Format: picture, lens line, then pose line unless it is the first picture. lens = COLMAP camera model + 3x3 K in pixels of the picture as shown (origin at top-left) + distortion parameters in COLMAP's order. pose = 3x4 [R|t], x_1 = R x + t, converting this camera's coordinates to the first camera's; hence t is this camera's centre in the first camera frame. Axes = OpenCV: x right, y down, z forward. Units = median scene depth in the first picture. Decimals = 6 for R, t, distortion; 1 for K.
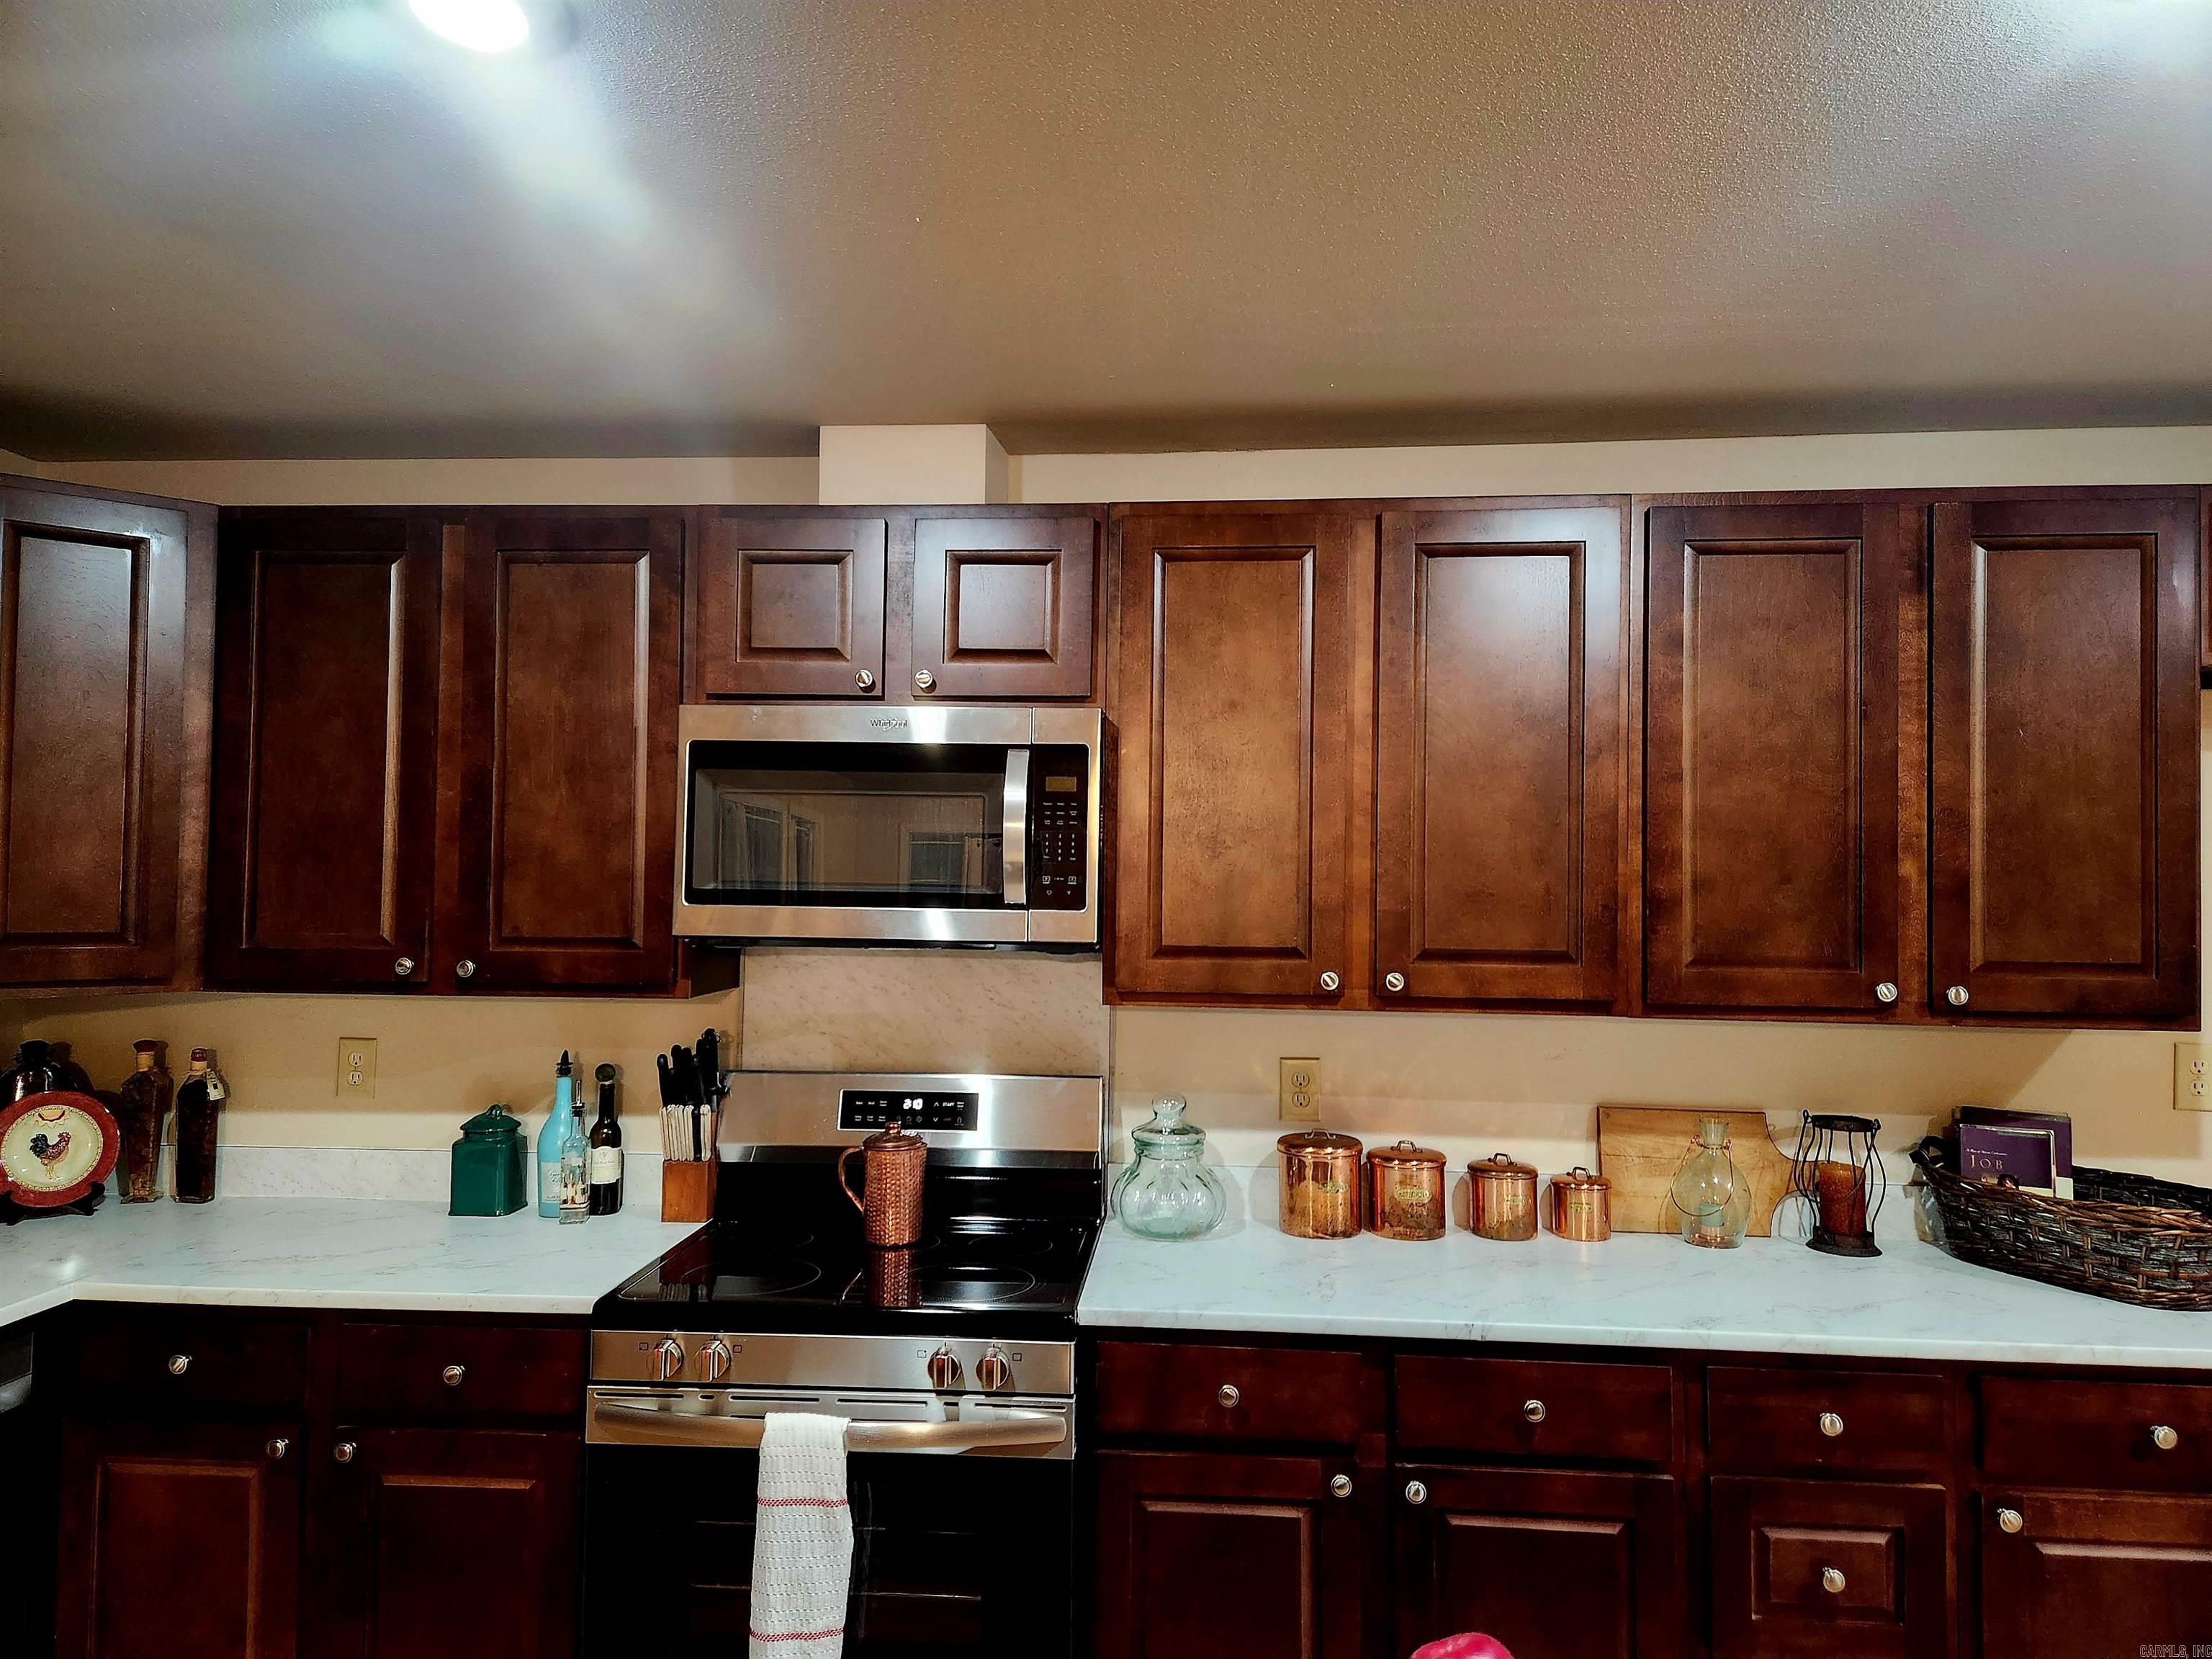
lens RADIAL K [[1454.8, 0, 1086.8], [0, 1454.8, 835.8], [0, 0, 1]] dist [0.075122, -0.056665]
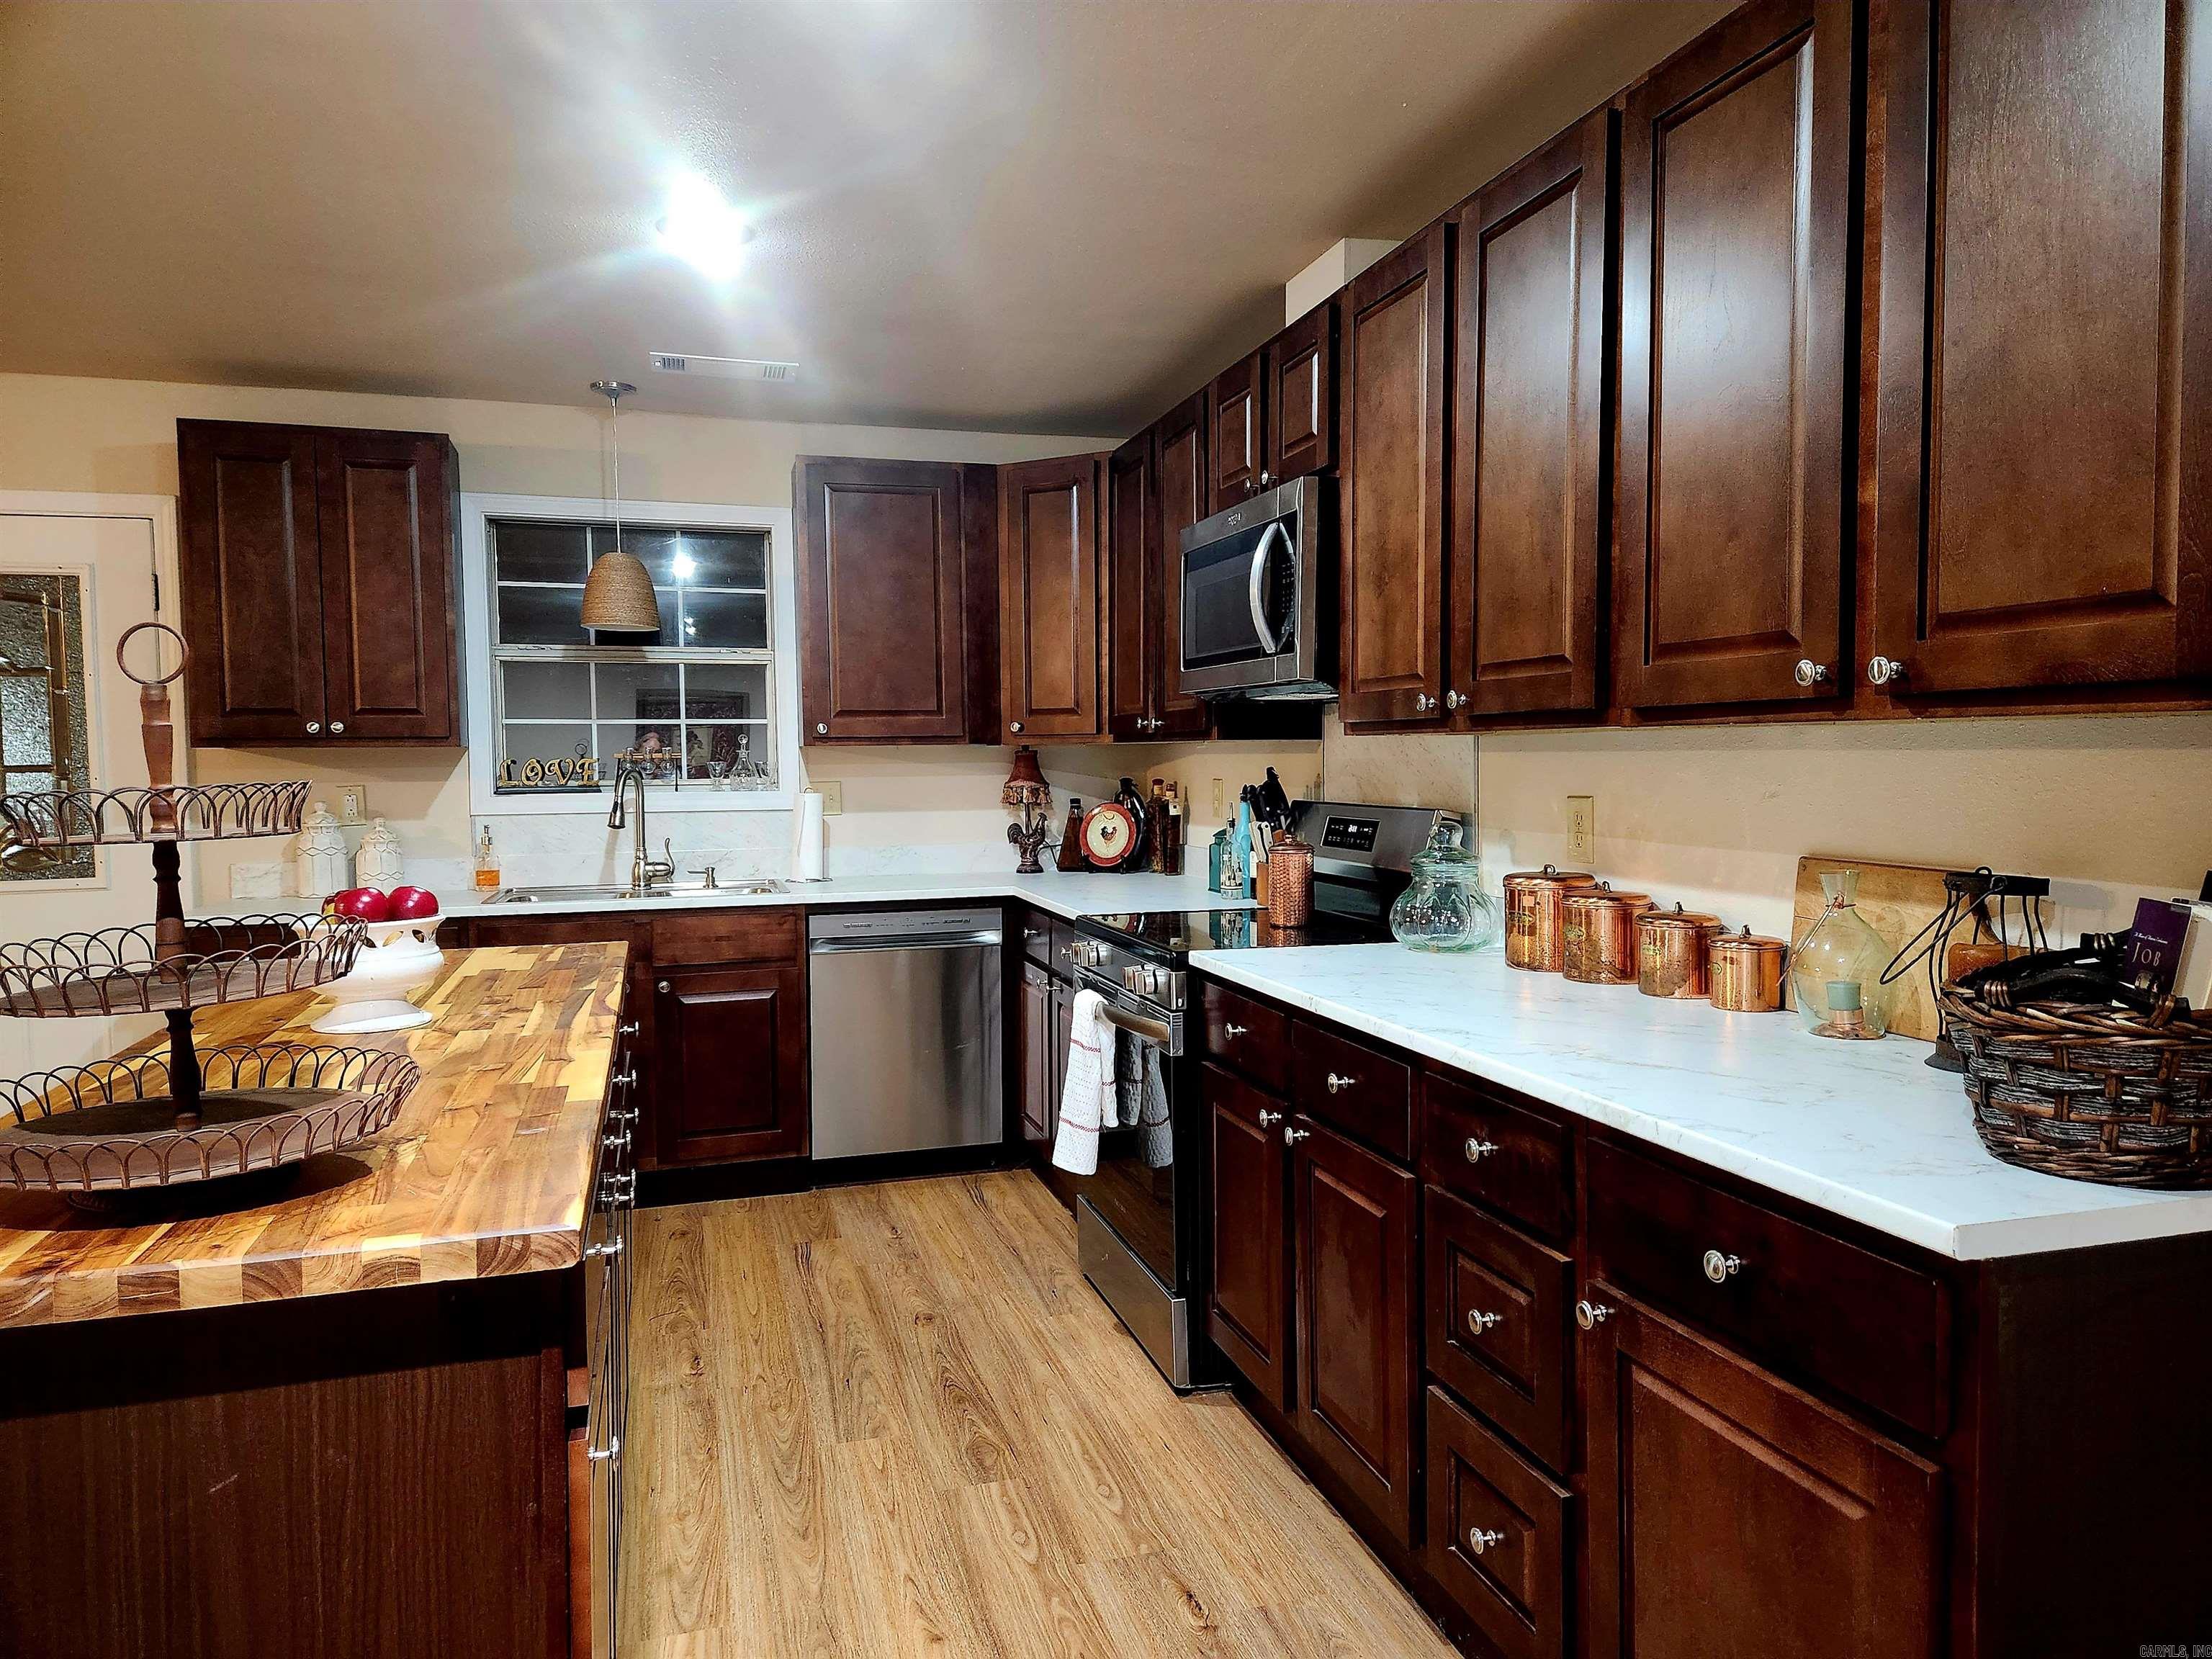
lens RADIAL K [[1454.8, 0, 1111.5], [0, 1454.8, 830.6], [0, 0, 1]] dist [0.075122, -0.056665]
pose [[0.366331, 0.034818, -0.929833, 1.014420], [0.038425, 0.997881, 0.052505, 0.123002], [0.929691, -0.054963, 0.364217, 0.399120]]
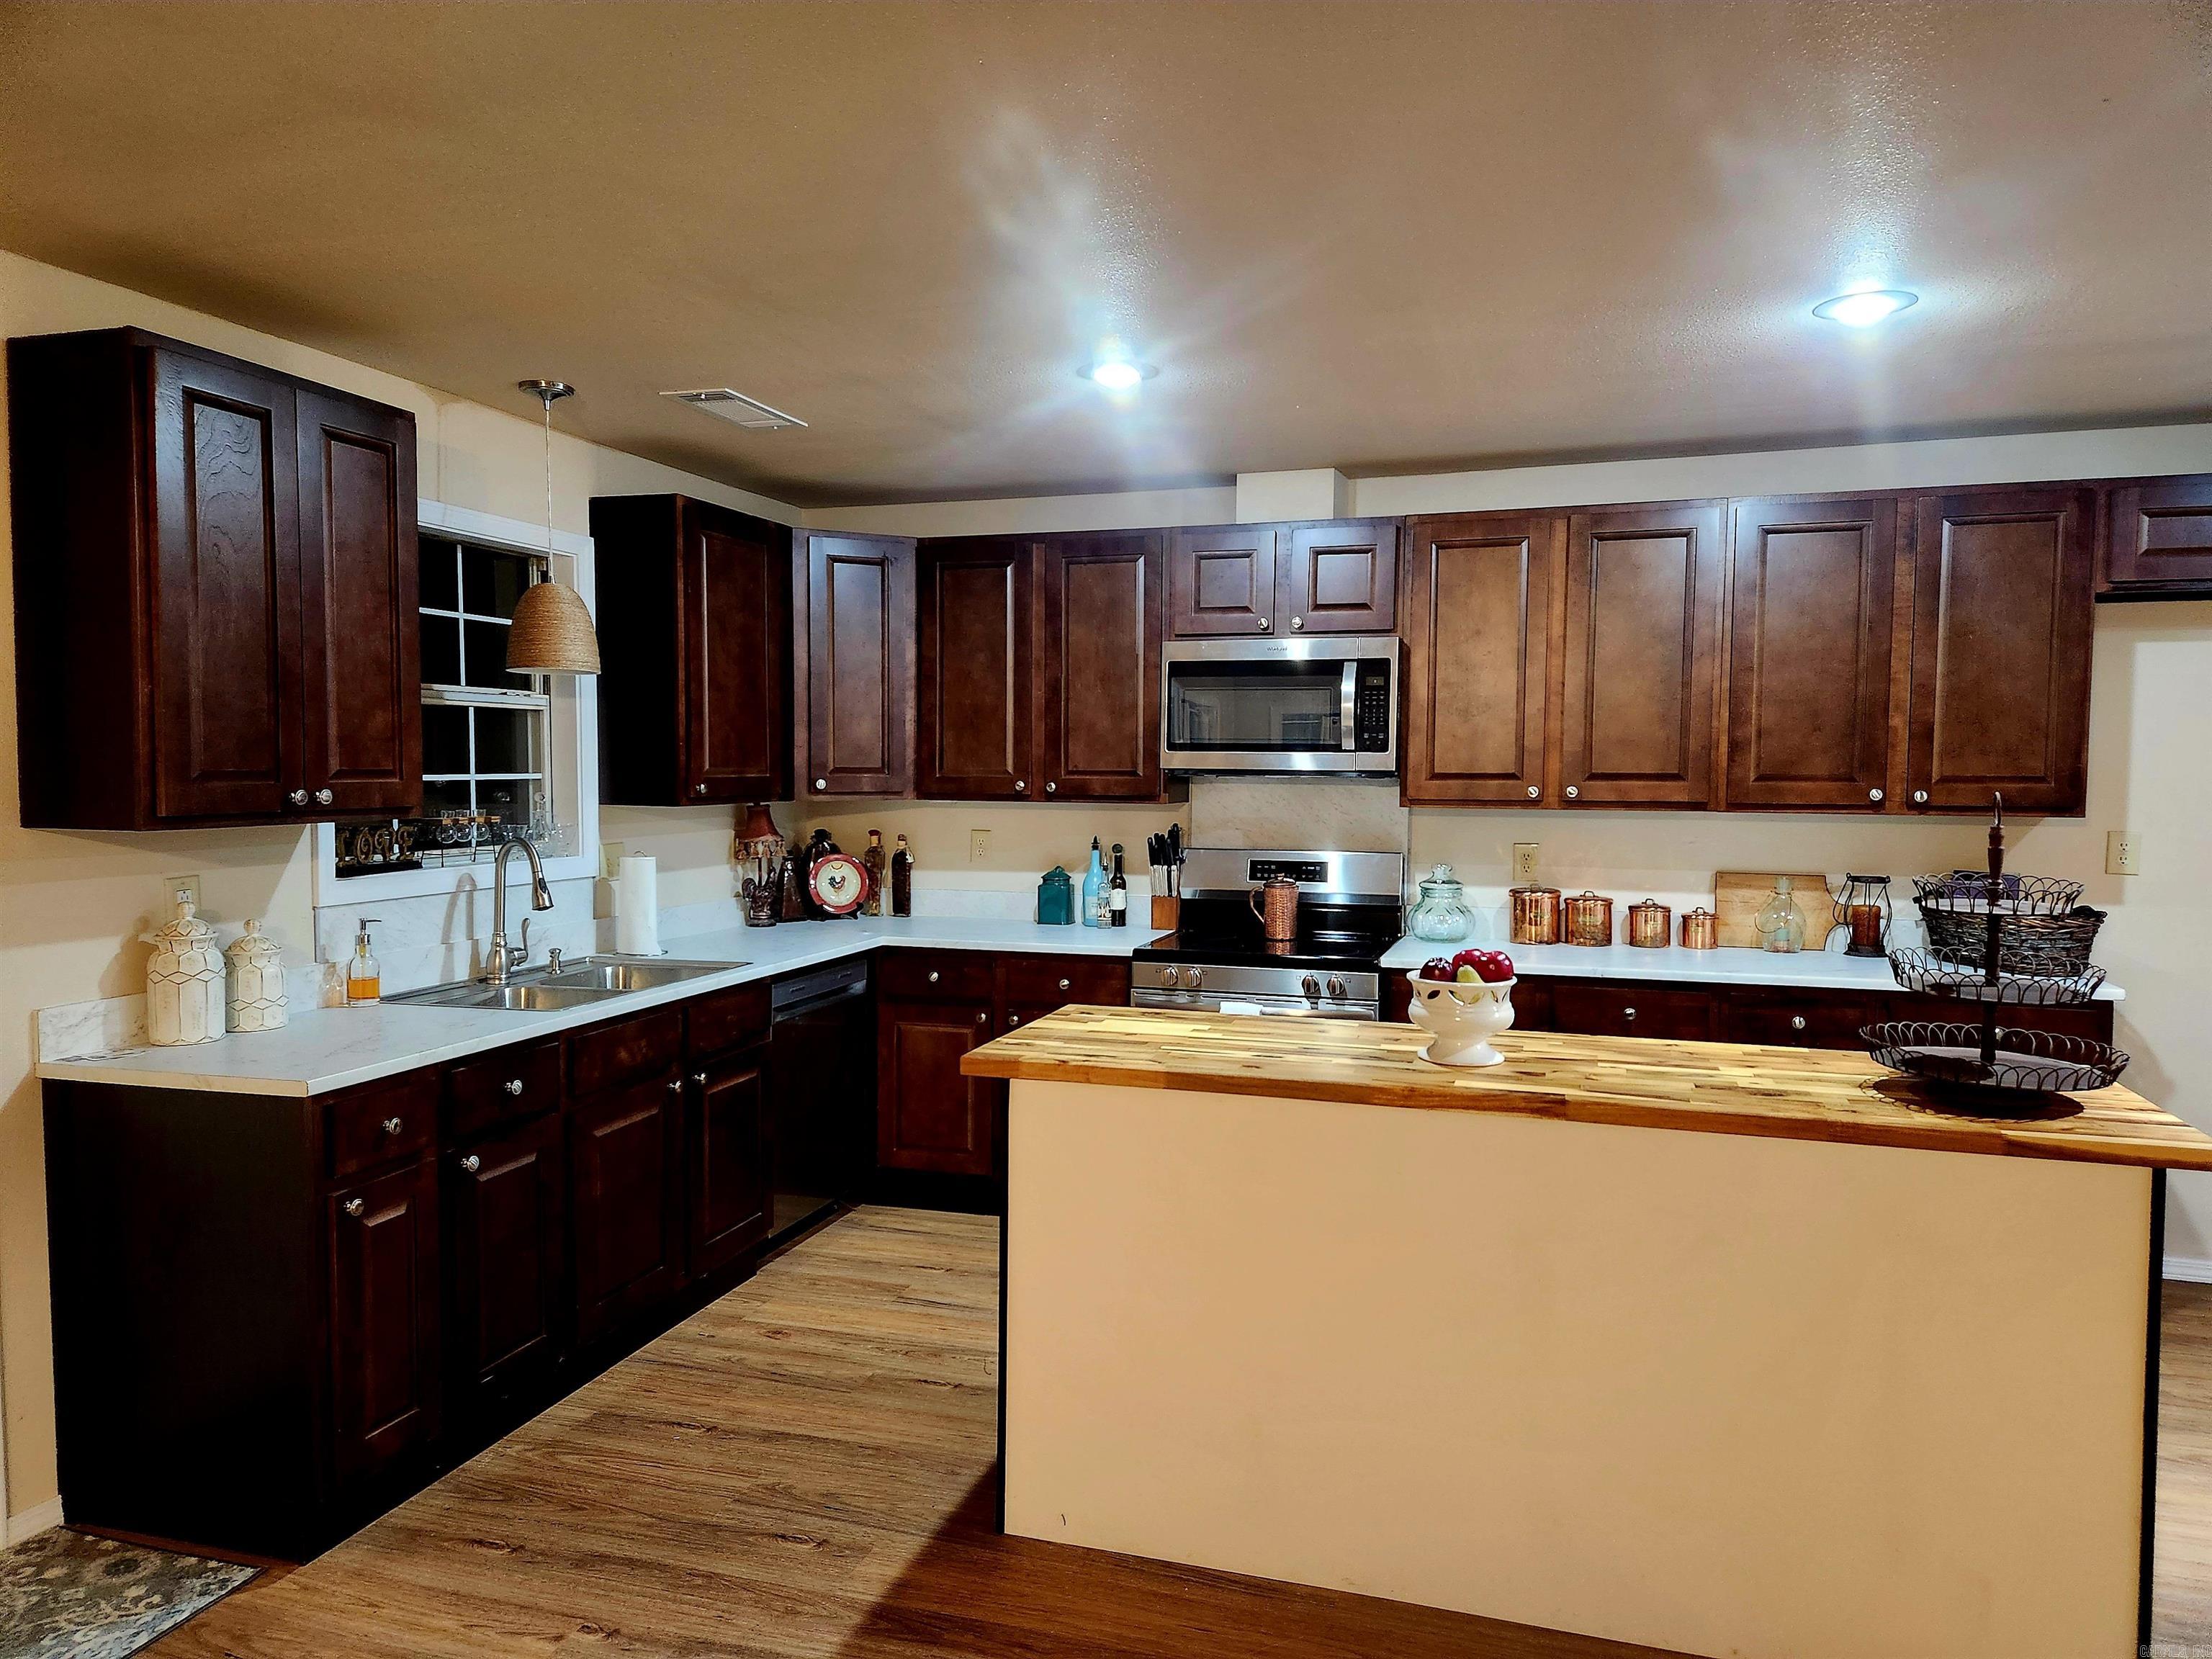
lens RADIAL K [[1454.8, 0, 1102.7], [0, 1454.8, 830.3], [0, 0, 1]] dist [0.075122, -0.056665]
pose [[0.972707, 0.004898, -0.231986, 0.070416], [0.012283, 0.997289, 0.072558, 0.012364], [0.231713, -0.073427, 0.970009, -0.785950]]
